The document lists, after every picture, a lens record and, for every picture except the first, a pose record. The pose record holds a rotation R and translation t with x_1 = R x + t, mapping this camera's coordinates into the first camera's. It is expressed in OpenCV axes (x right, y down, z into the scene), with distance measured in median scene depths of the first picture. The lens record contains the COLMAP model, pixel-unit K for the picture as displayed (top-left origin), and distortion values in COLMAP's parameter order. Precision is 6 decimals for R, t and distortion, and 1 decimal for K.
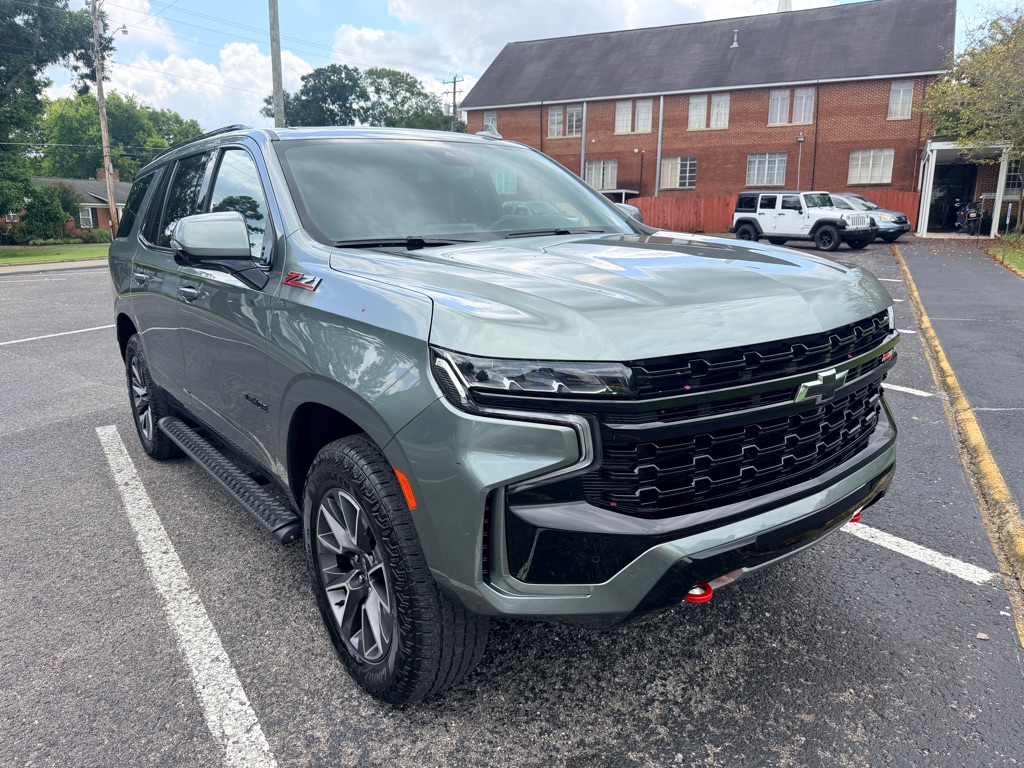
lens RADIAL K [[736.0, 0, 516.9], [0, 736.0, 387.6], [0, 0, 1]] dist [0.004598, -0.011964]
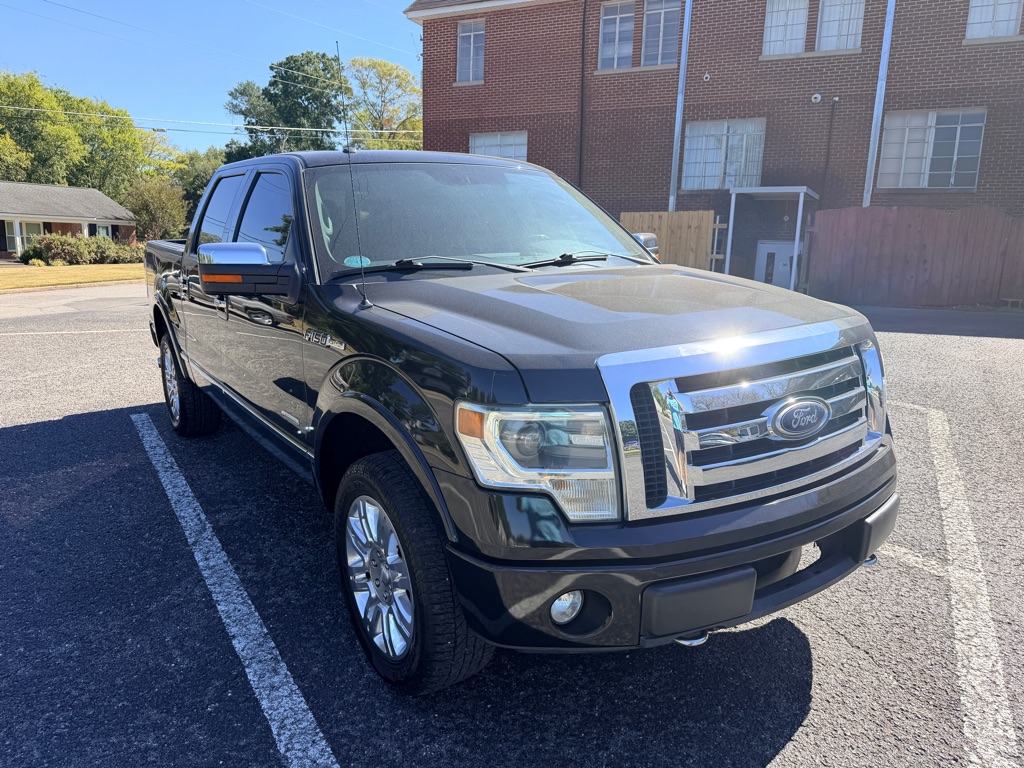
lens RADIAL K [[826.4, 0, 512.0], [0, 826.4, 384.0], [0, 0, 1]] dist [0.003154, -0.007075]
pose [[0.999491, 0.029177, -0.012869, 0.003502], [-0.029840, 0.998055, -0.054740, -0.152983], [0.011247, 0.055096, 0.998418, 0.633011]]
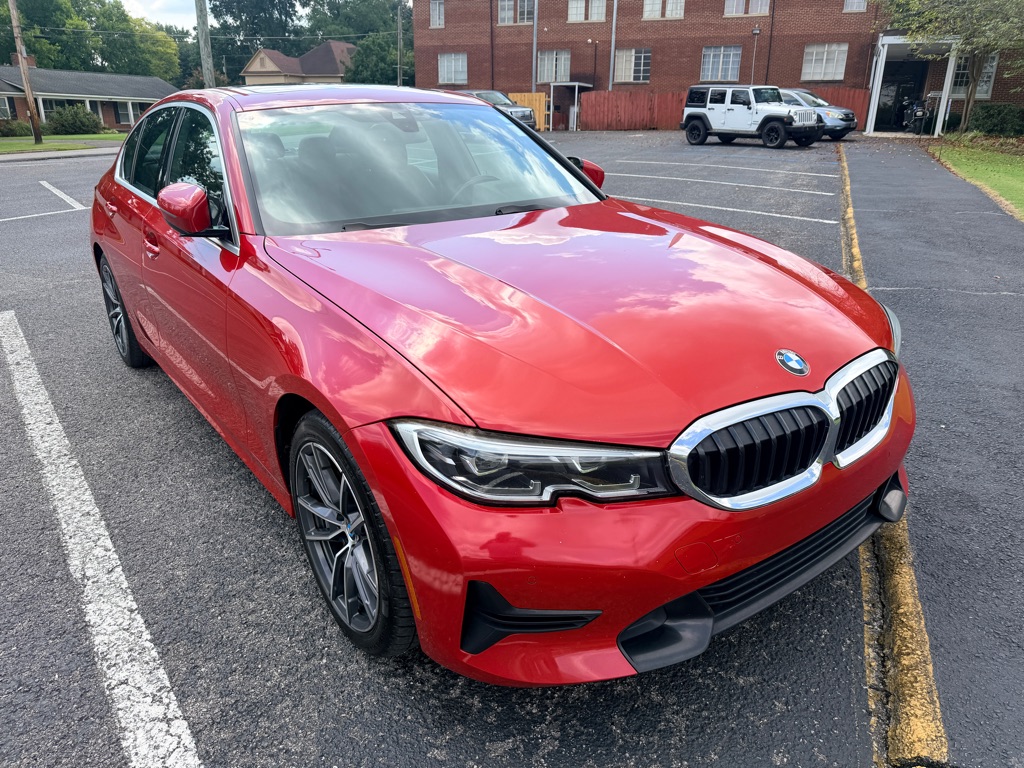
lens RADIAL K [[731.8, 0, 521.7], [0, 731.8, 389.4], [0, 0, 1]] dist [-0.000164, -0.003437]
pose [[0.997886, -0.012265, 0.063822, 0.007924], [0.003771, 0.991304, 0.131538, 0.004132], [-0.064880, -0.131019, 0.989255, -0.001083]]
